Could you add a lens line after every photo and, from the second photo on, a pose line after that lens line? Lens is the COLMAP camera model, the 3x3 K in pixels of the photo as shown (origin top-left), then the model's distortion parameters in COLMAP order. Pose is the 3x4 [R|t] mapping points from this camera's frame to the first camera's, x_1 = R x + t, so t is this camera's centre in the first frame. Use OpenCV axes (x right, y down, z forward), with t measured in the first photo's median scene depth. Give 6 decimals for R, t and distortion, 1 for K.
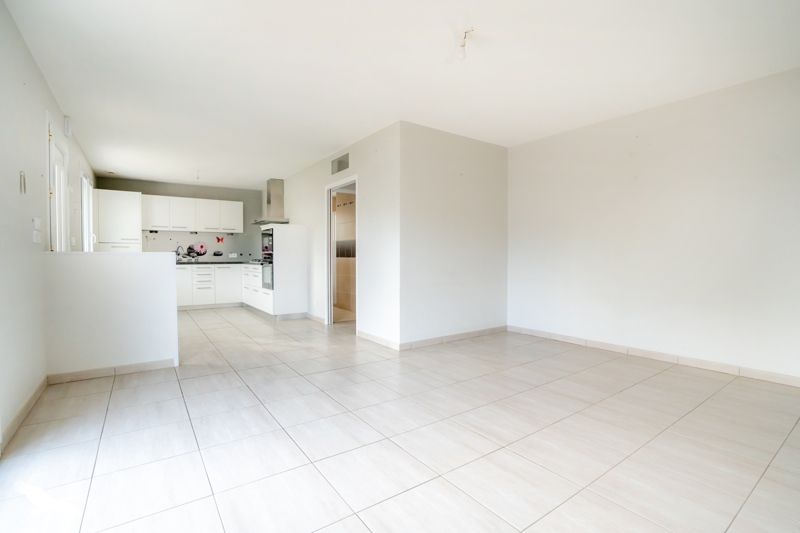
lens RADIAL K [[368.7, 0, 395.3], [0, 368.7, 263.4], [0, 0, 1]] dist [-0.002736, 0.000054]
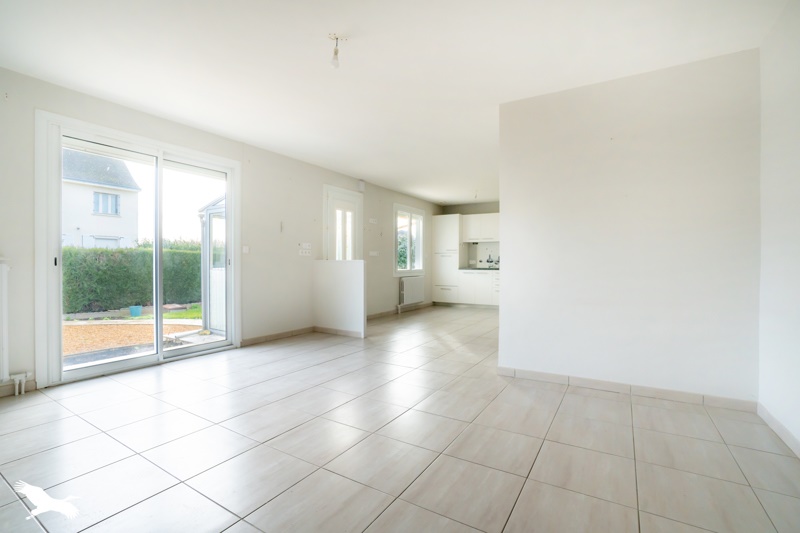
lens RADIAL K [[368.7, 0, 395.4], [0, 368.7, 267.1], [0, 0, 1]] dist [-0.002736, 0.000054]
pose [[0.399062, 0.006191, -0.916903, 0.435924], [-0.015408, 0.999881, 0.000045, -0.001607], [0.916795, 0.014110, 0.399110, 0.291315]]
